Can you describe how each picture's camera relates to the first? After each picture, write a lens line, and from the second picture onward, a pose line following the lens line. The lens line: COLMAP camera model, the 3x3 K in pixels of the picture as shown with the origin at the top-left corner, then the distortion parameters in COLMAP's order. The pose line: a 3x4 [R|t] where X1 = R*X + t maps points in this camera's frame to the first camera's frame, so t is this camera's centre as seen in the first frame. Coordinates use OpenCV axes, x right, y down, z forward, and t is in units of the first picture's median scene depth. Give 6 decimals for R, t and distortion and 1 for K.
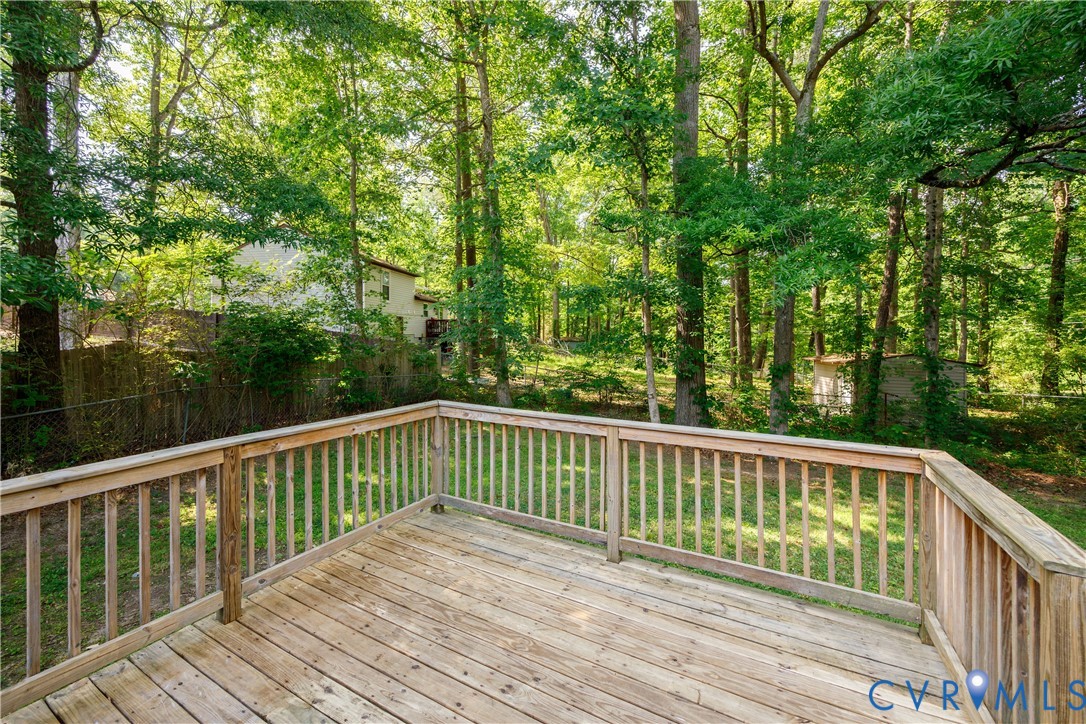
lens RADIAL K [[433.1, 0, 536.4], [0, 433.1, 343.1], [0, 0, 1]] dist [0.009292, -0.000047]
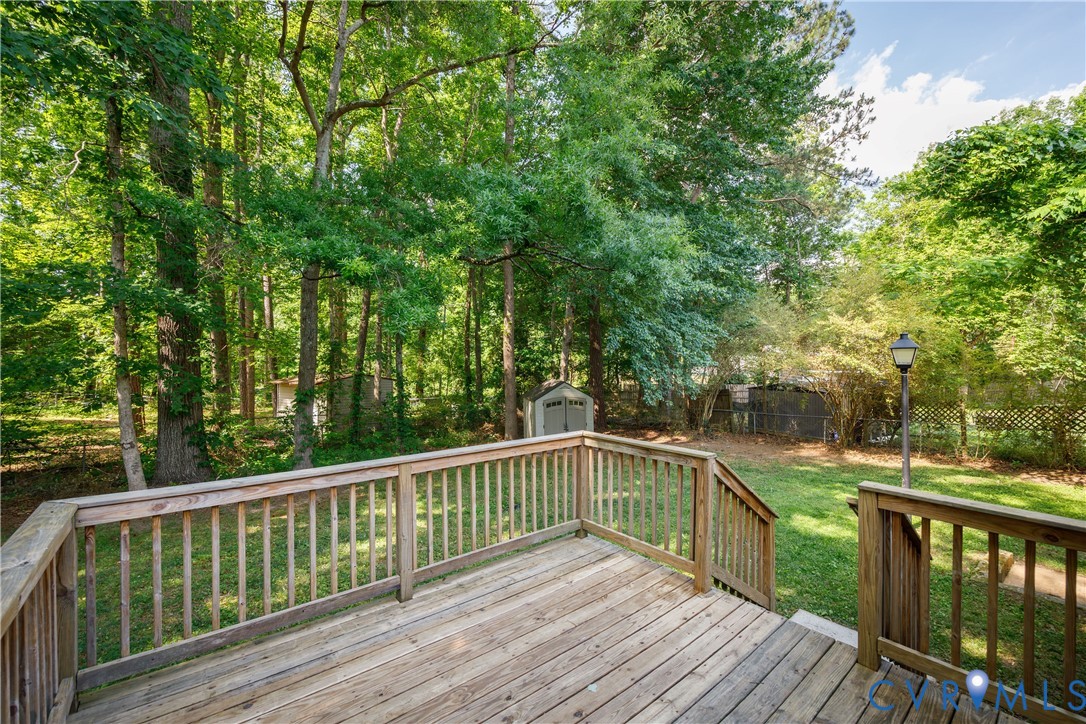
lens RADIAL K [[446.1, 0, 539.9], [0, 446.1, 375.2], [0, 0, 1]] dist [0.008919, 0.000000]
pose [[0.392241, -0.038125, 0.919072, -0.217289], [0.016959, 0.999271, 0.034214, -0.012360], [-0.919706, 0.002166, 0.392601, 0.114105]]
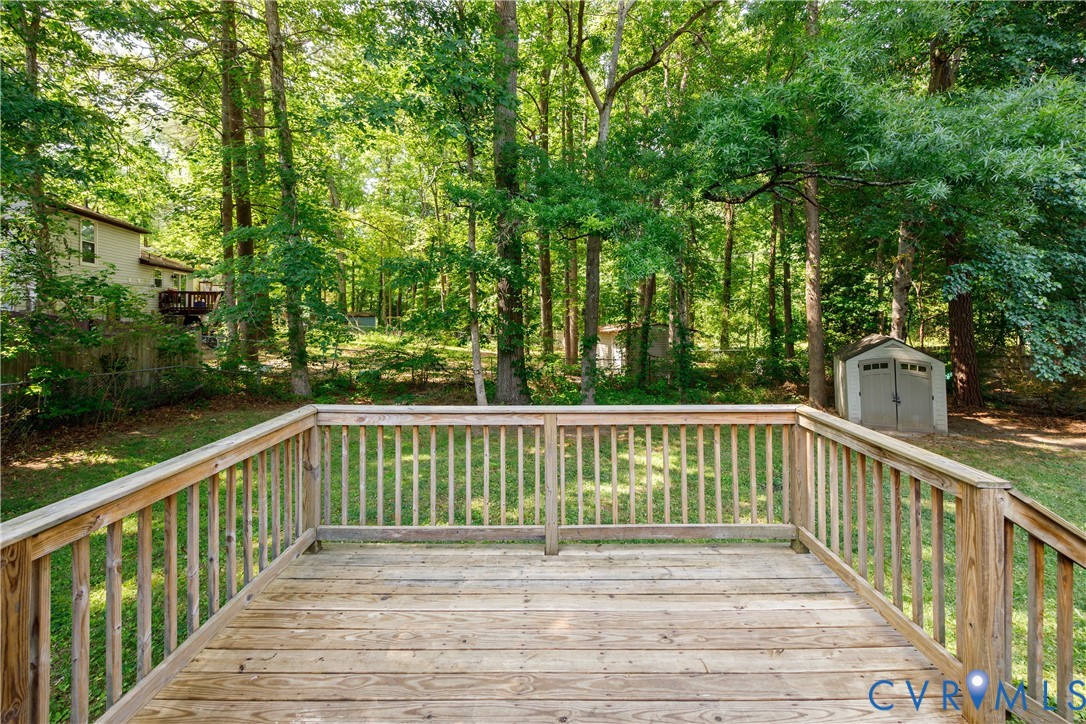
lens RADIAL K [[433.4, 0, 549.1], [0, 433.4, 311.4], [0, 0, 1]] dist [0.014272, 0.000173]
pose [[0.877913, -0.009040, 0.478734, -0.100798], [0.015031, 0.999849, -0.008684, -0.009610], [-0.478584, 0.014819, 0.877917, 0.051734]]
